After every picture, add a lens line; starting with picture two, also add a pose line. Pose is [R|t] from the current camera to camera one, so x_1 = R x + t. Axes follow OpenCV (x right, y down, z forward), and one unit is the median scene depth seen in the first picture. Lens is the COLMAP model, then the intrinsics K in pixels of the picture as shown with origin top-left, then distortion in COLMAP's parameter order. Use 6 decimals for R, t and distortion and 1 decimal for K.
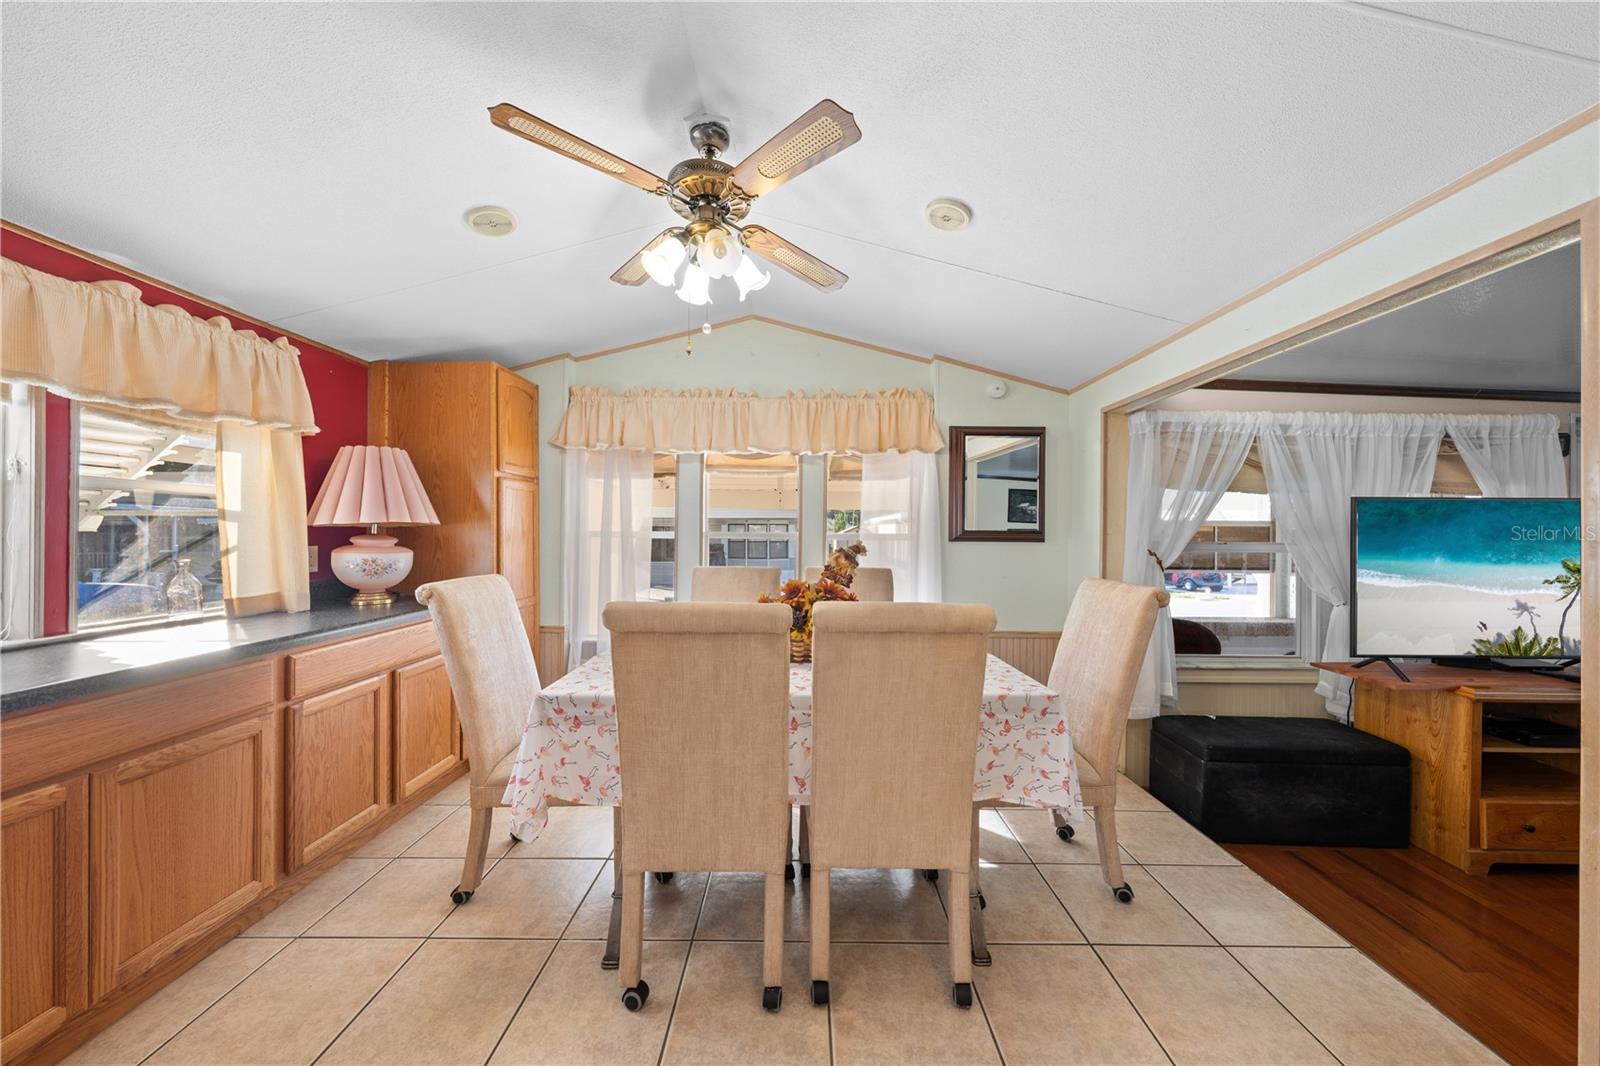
lens RADIAL K [[544.1, 0, 796.2], [0, 544.1, 529.0], [0, 0, 1]] dist [-0.003173, 0.000062]
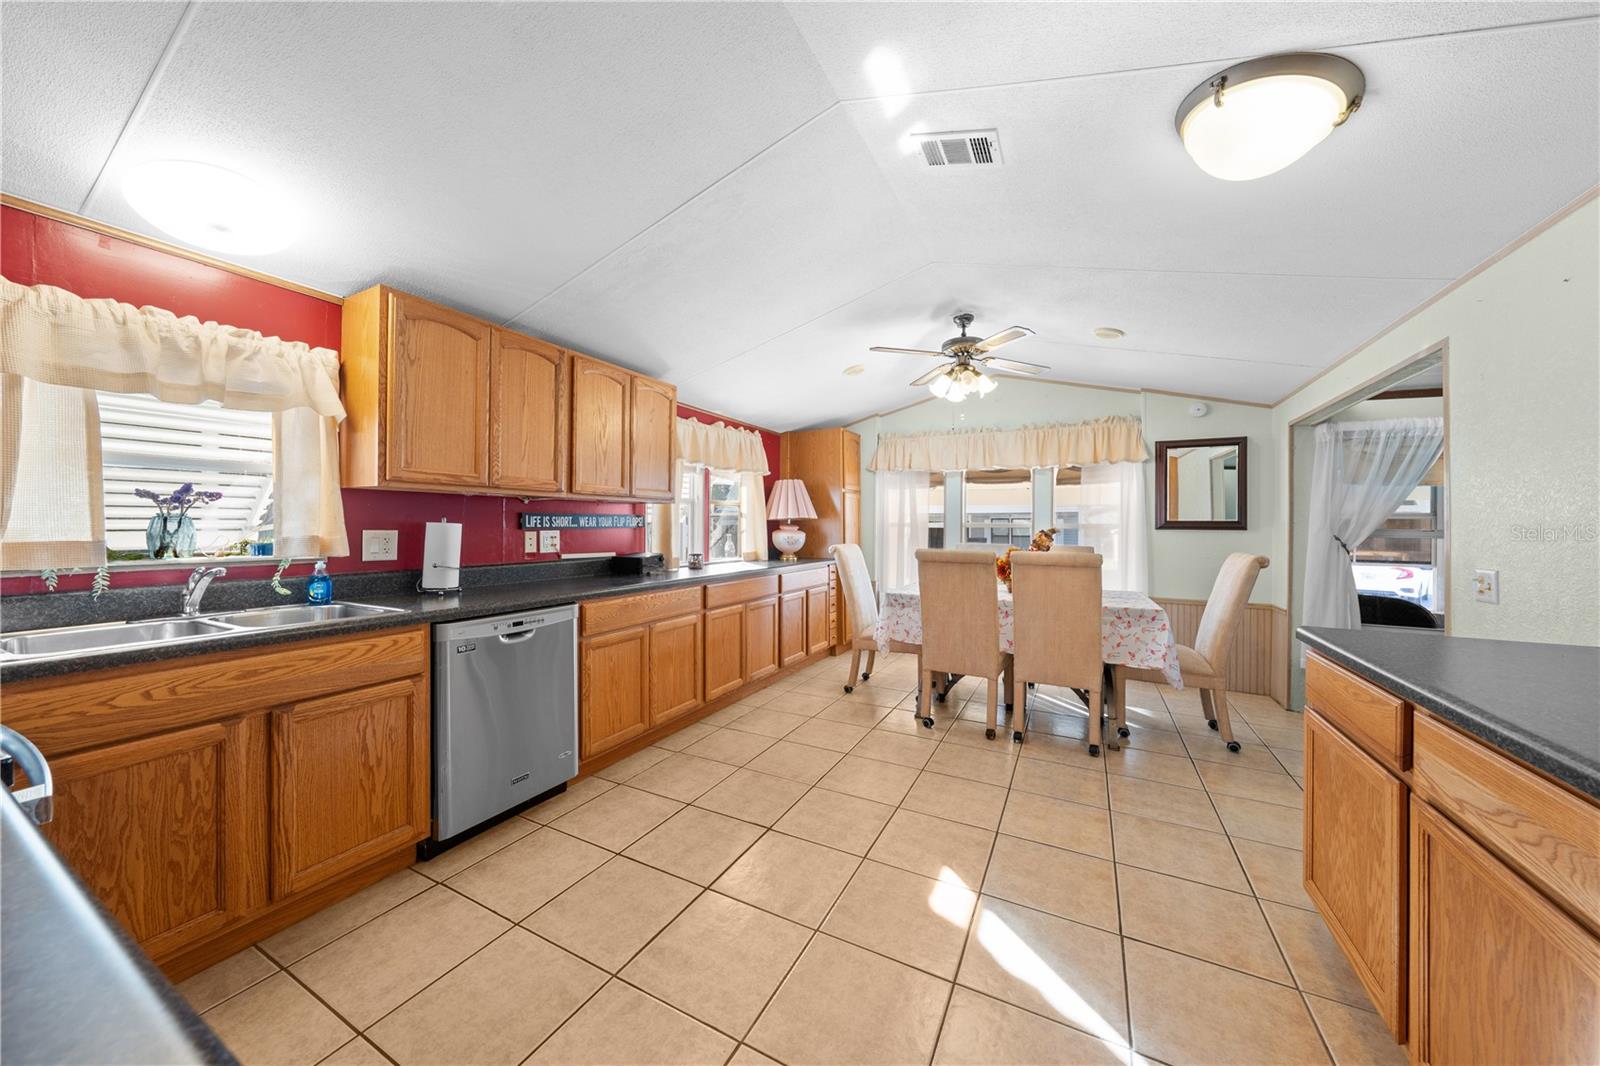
lens RADIAL K [[544.1, 0, 800.7], [0, 544.1, 520.8], [0, 0, 1]] dist [-0.003173, 0.000062]
pose [[0.892872, -0.005926, -0.450271, 0.153043], [0.002772, 0.999967, -0.007664, 0.014684], [0.450302, 0.005594, 0.892859, -0.791910]]
